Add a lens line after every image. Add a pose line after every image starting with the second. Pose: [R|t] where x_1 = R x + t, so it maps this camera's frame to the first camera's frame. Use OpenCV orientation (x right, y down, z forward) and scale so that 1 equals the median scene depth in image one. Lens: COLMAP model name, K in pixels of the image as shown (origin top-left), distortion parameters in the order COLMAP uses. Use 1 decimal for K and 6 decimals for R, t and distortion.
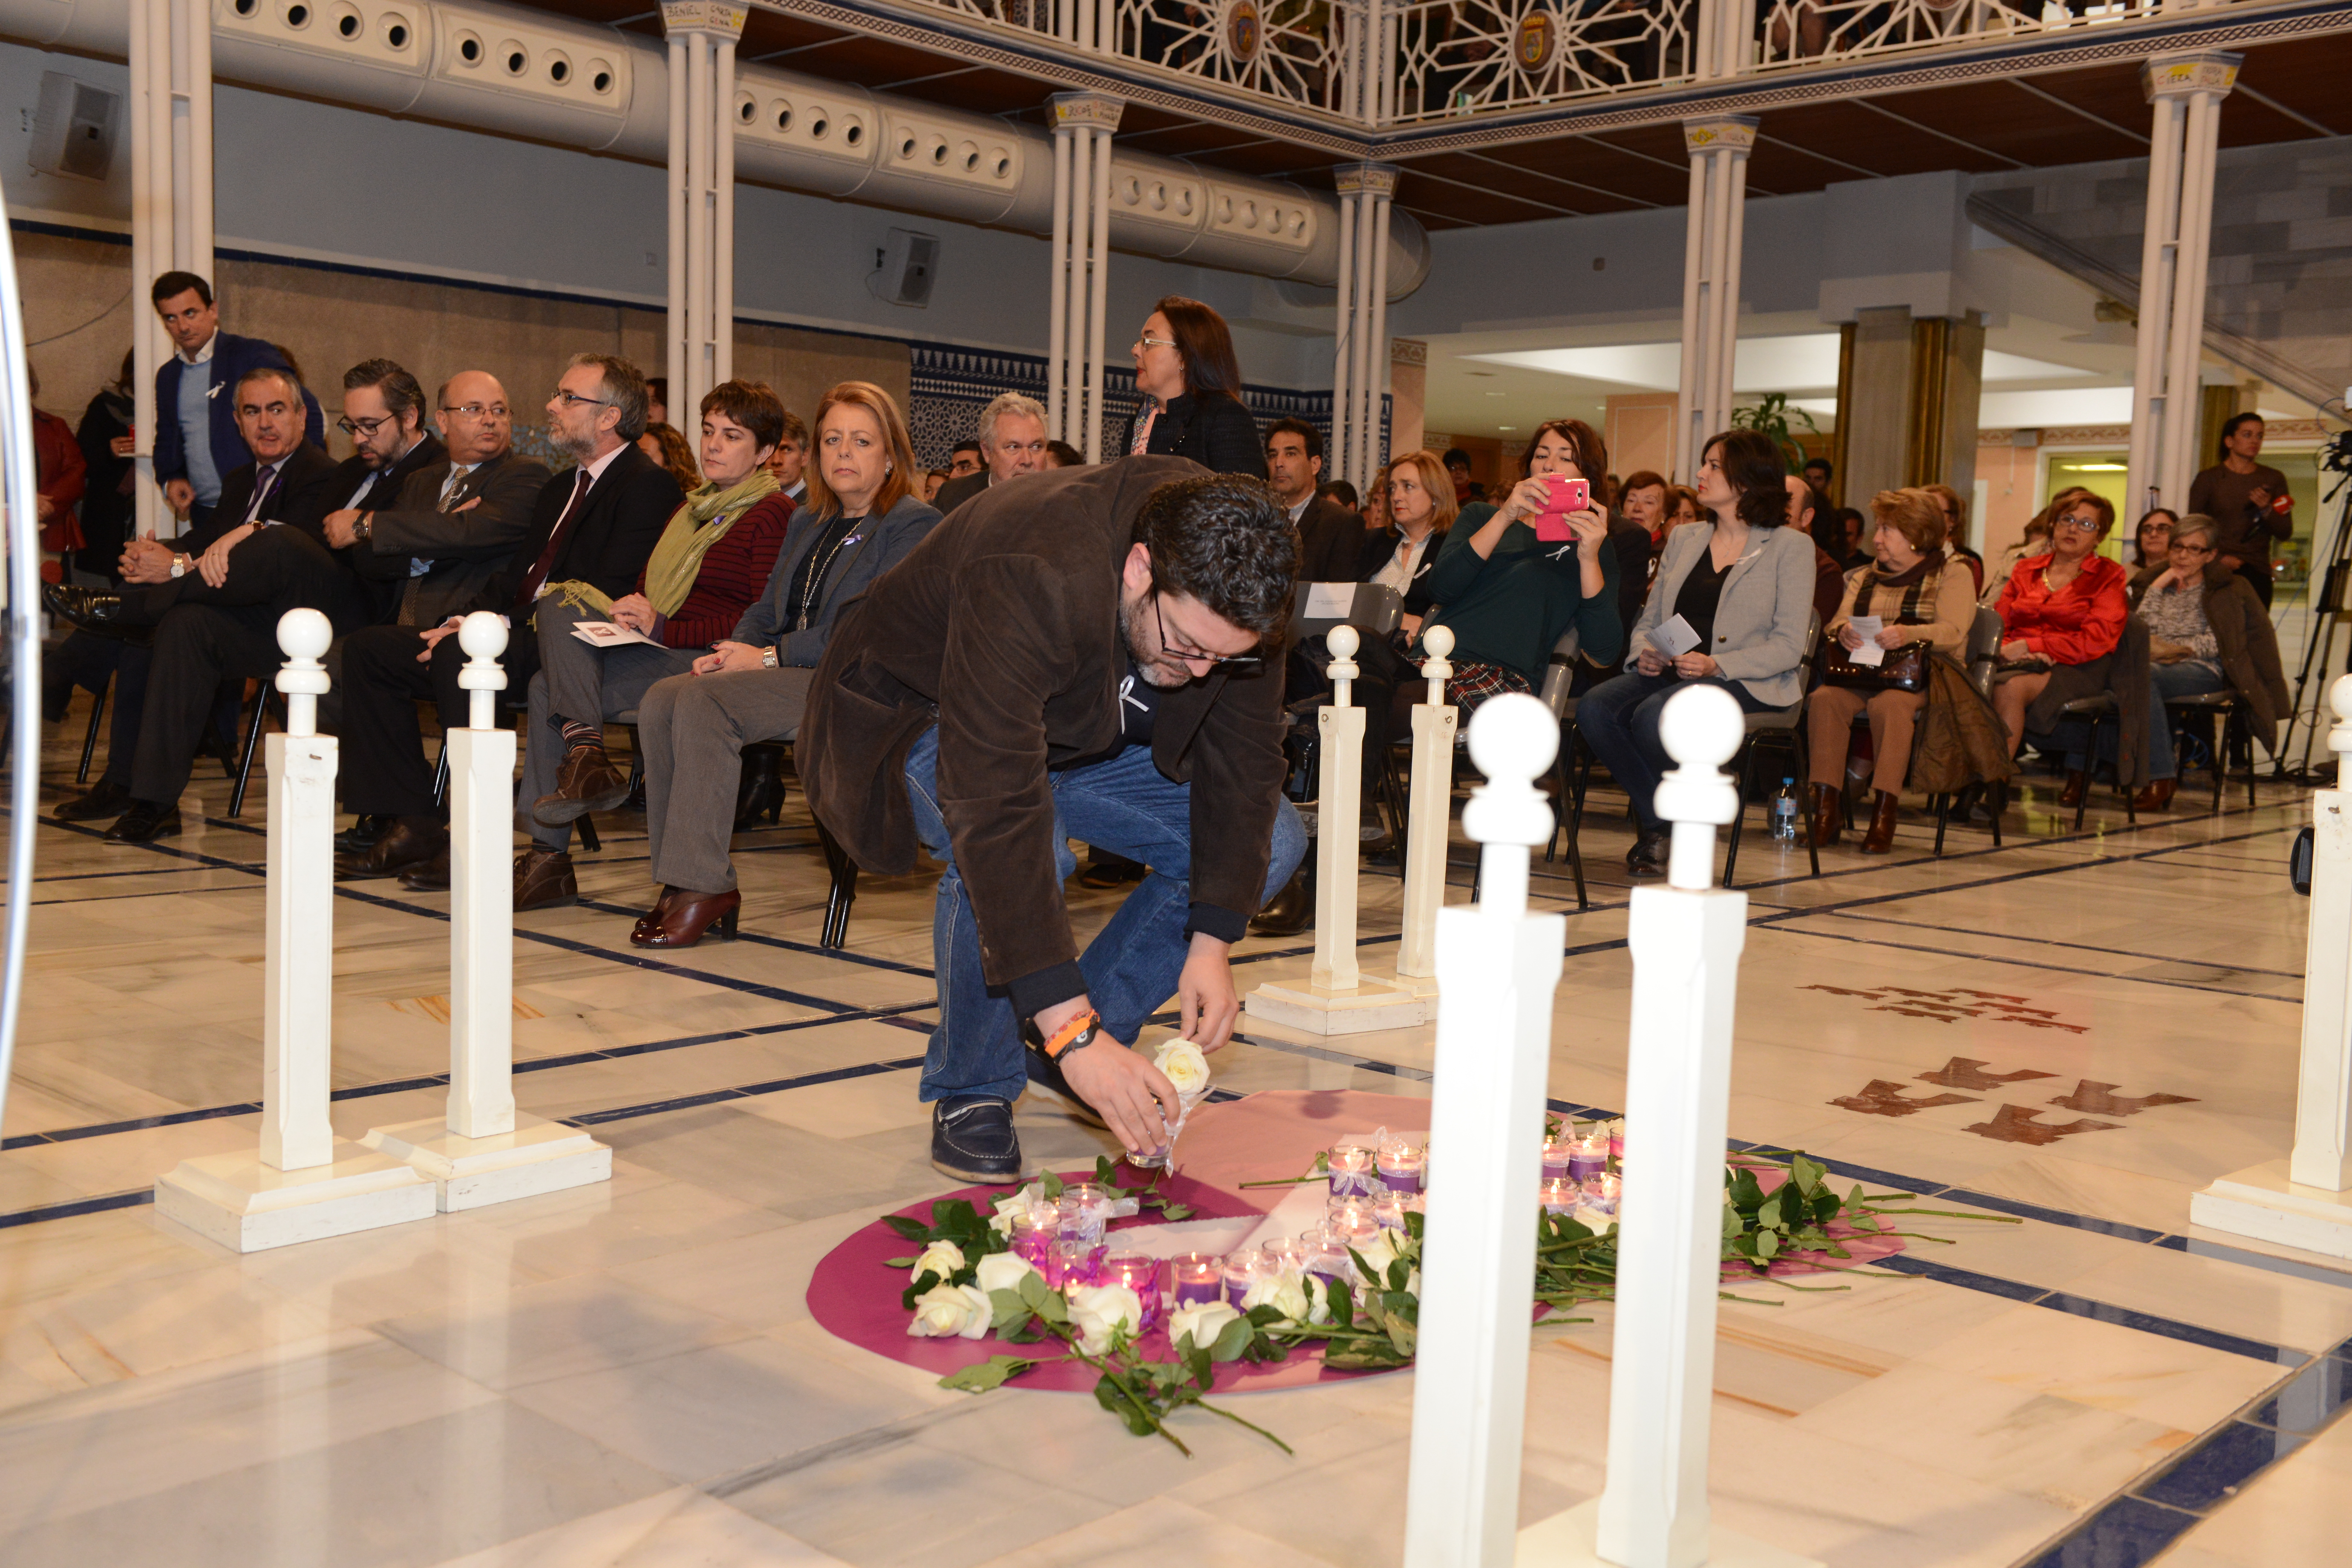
lens RADIAL K [[2280.2, 0, 1169.3], [0, 2280.2, 789.8], [0, 0, 1]] dist [0.026287, 0.013744]
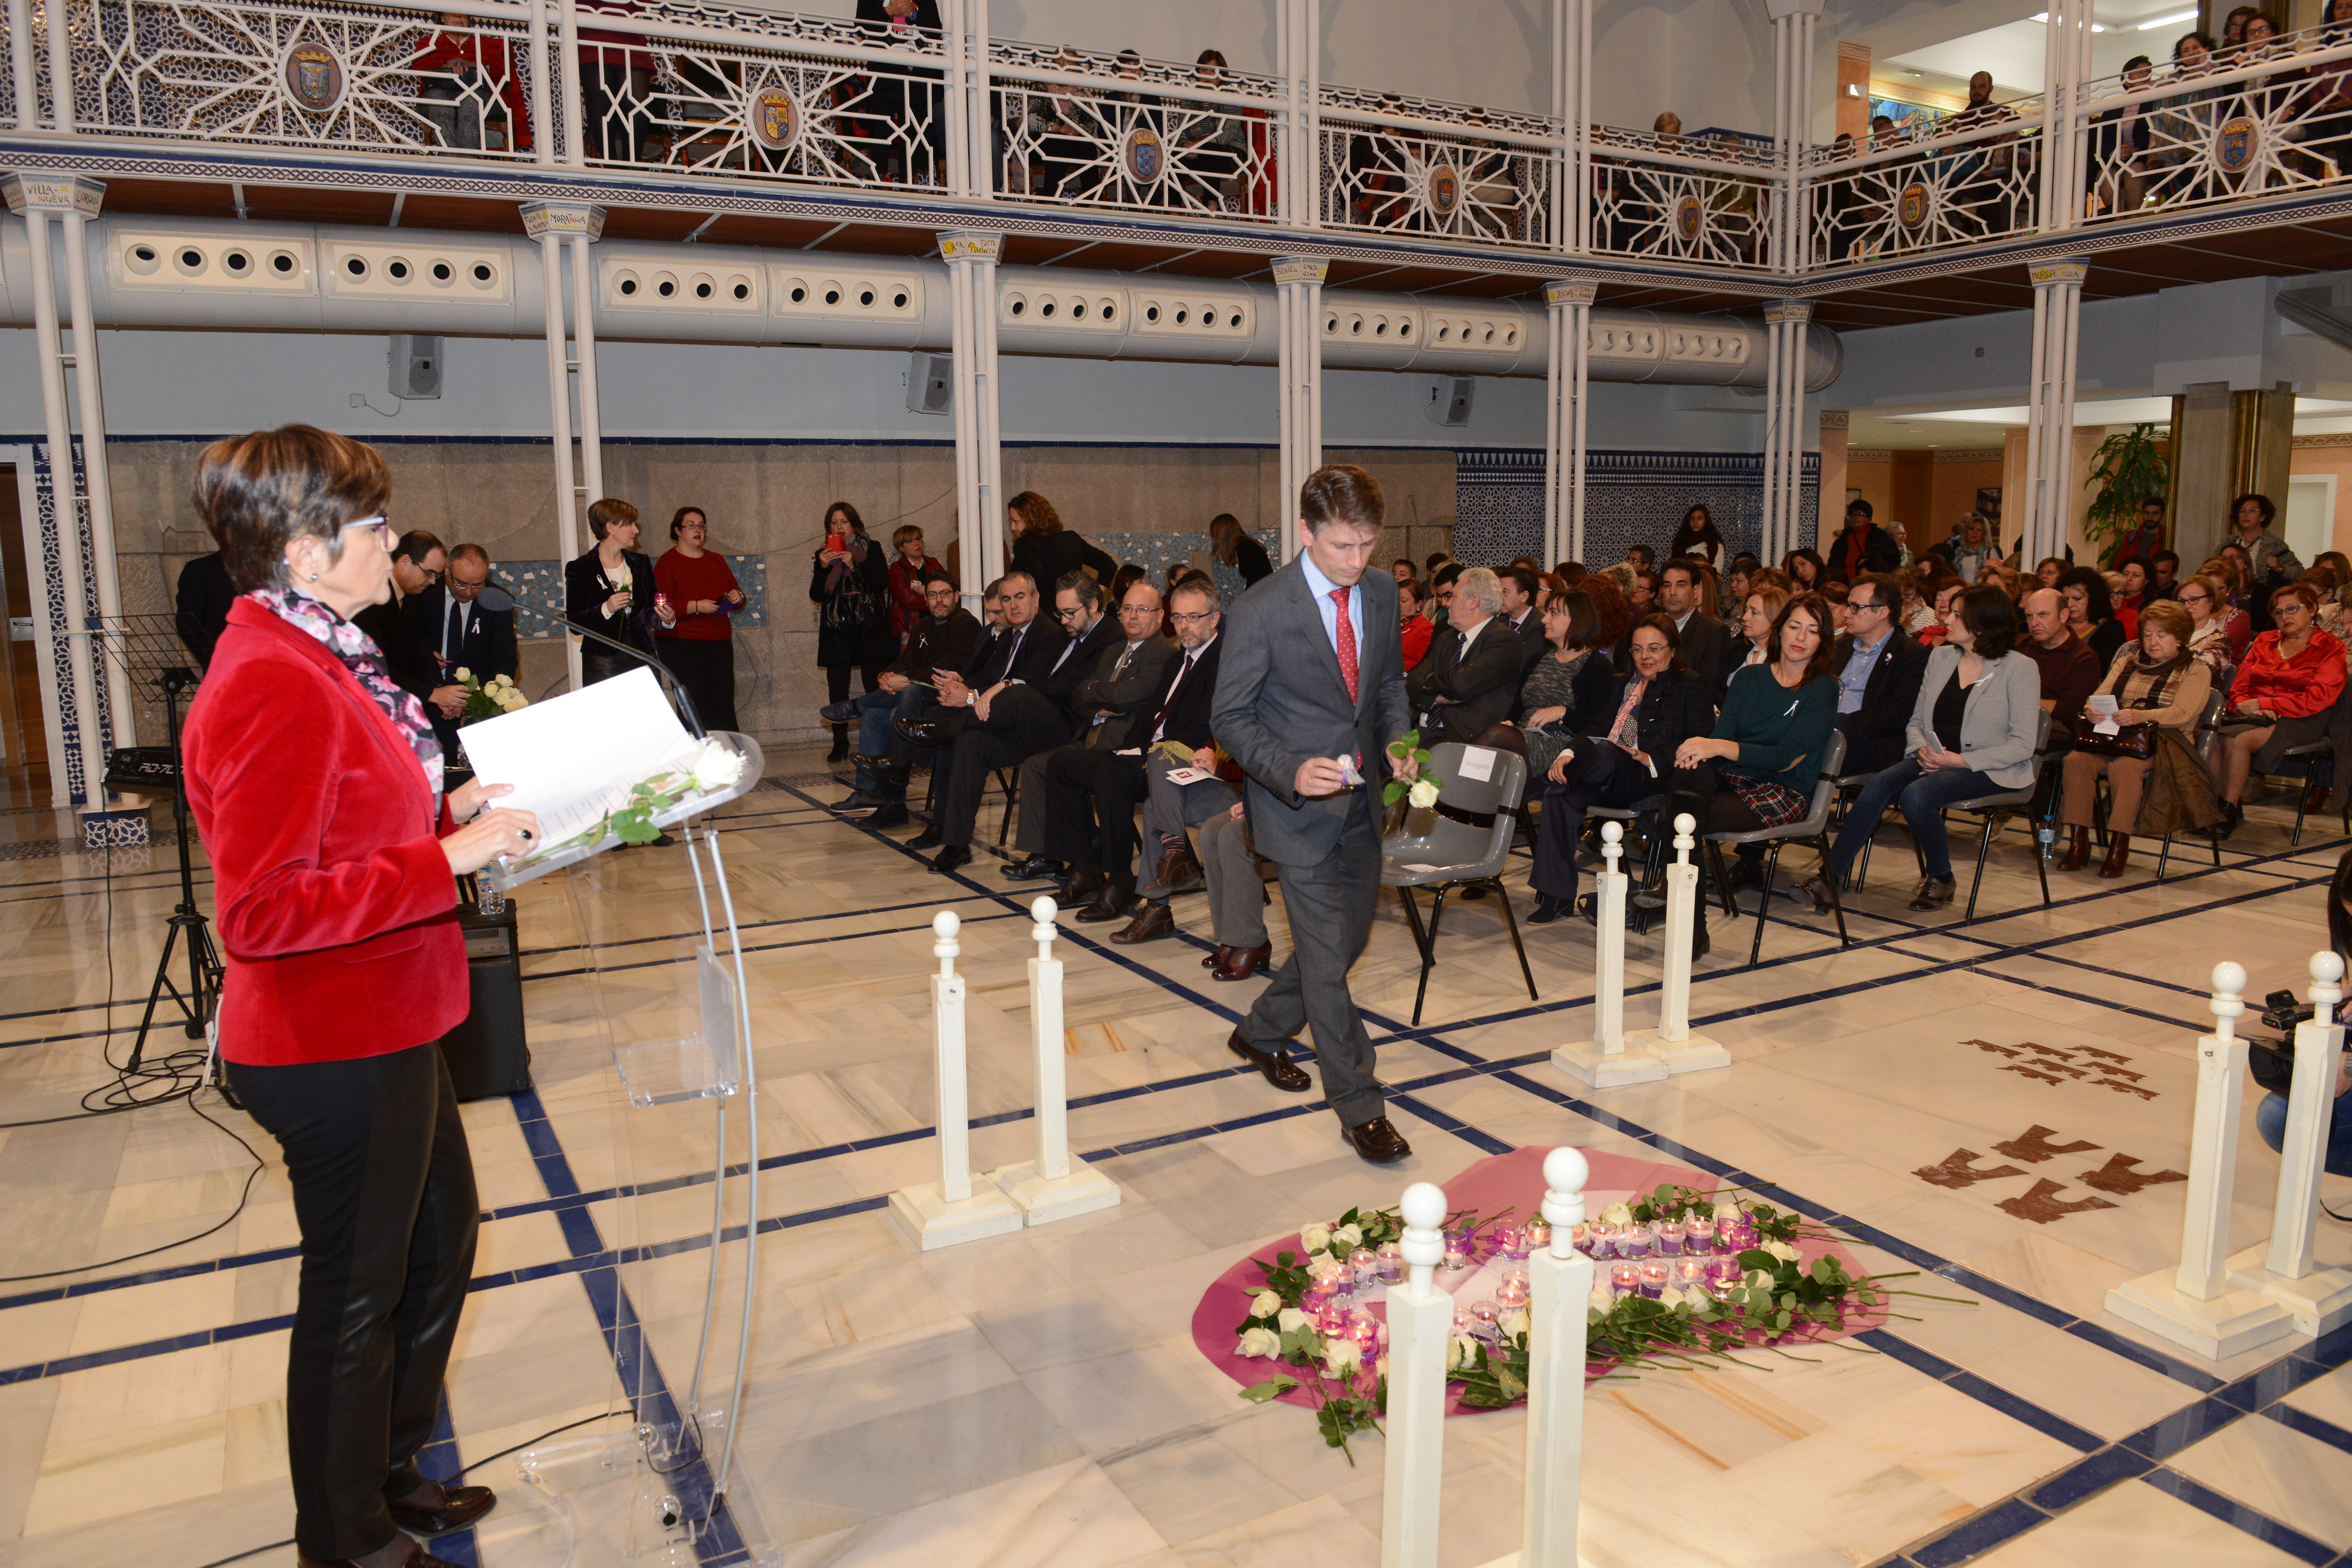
lens RADIAL K [[1596.4, 0, 1172.1], [0, 1596.4, 787.9], [0, 0, 1]] dist [-0.052569, -0.000511]
pose [[0.947539, 0.004444, -0.319610, 0.061223], [0.016903, 0.997808, 0.063985, -0.075043], [0.319194, -0.066031, 0.945386, -0.047198]]
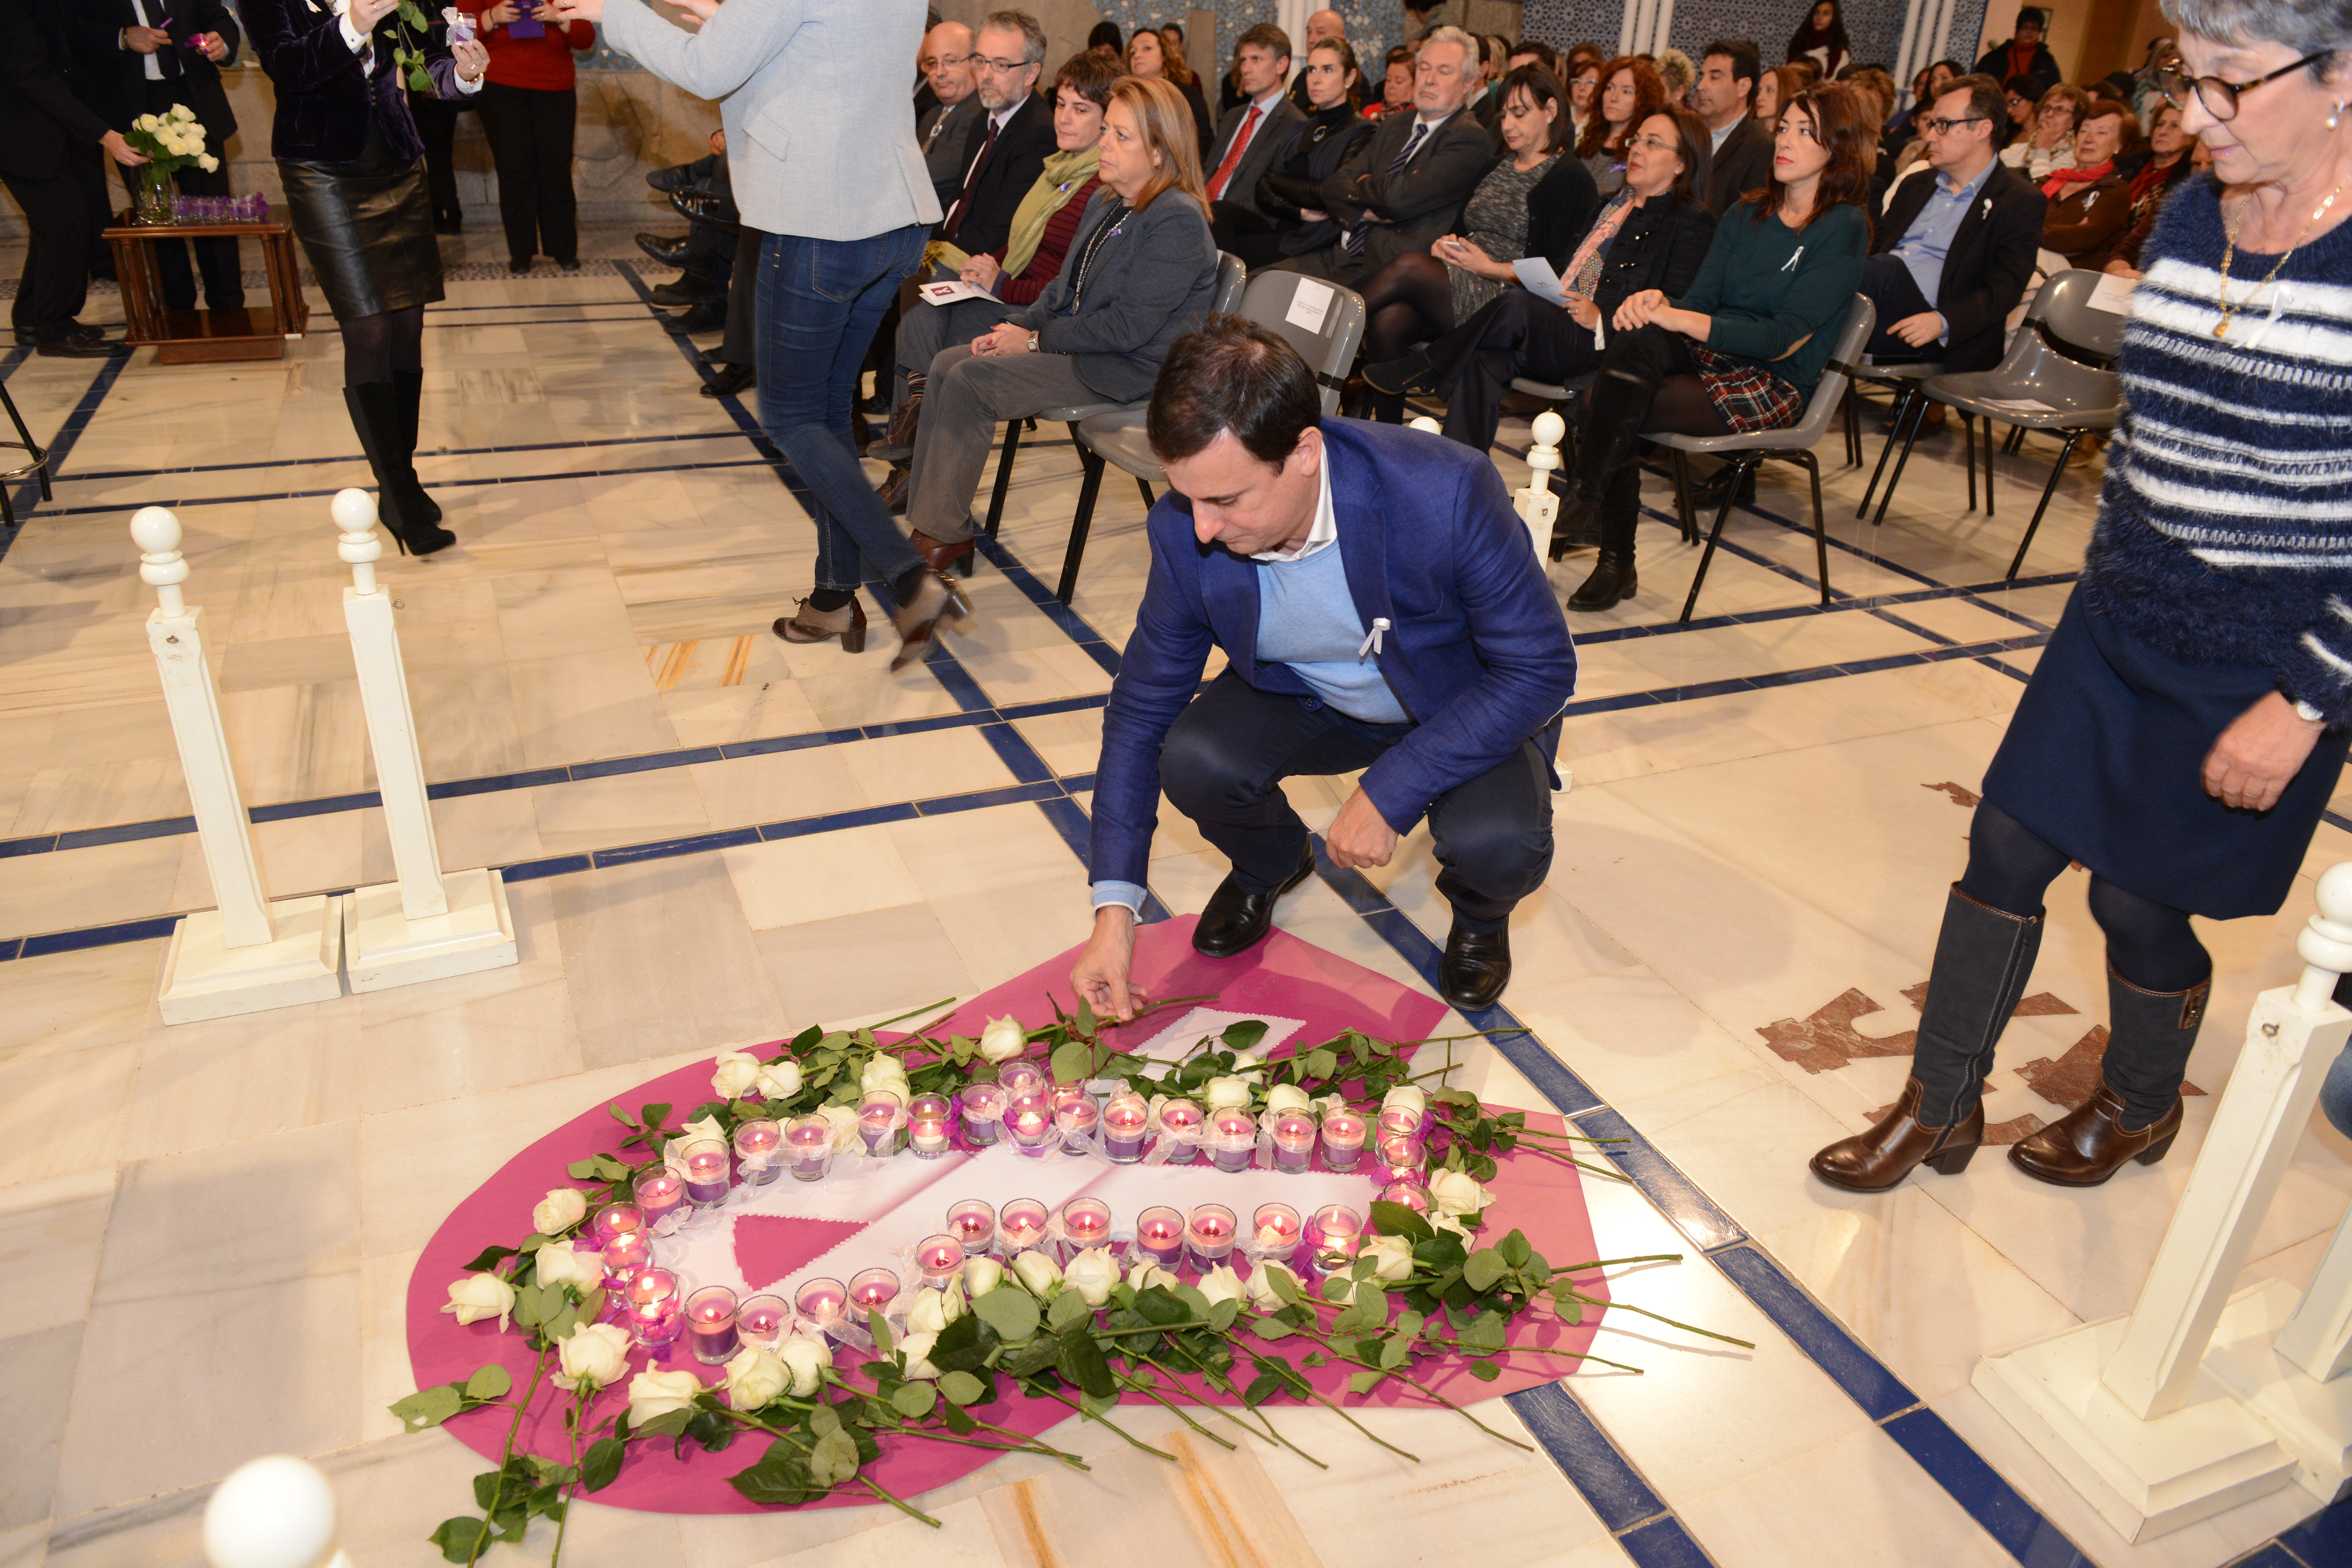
lens RADIAL K [[1588.6, 0, 1172.1], [0, 1588.6, 785.5], [0, 0, 1]] dist [-0.055793, 0.002617]
pose [[0.921755, 0.181160, -0.342855, 0.105817], [-0.051090, 0.933191, 0.355731, -0.071472], [0.384393, -0.310380, 0.869429, 0.142263]]
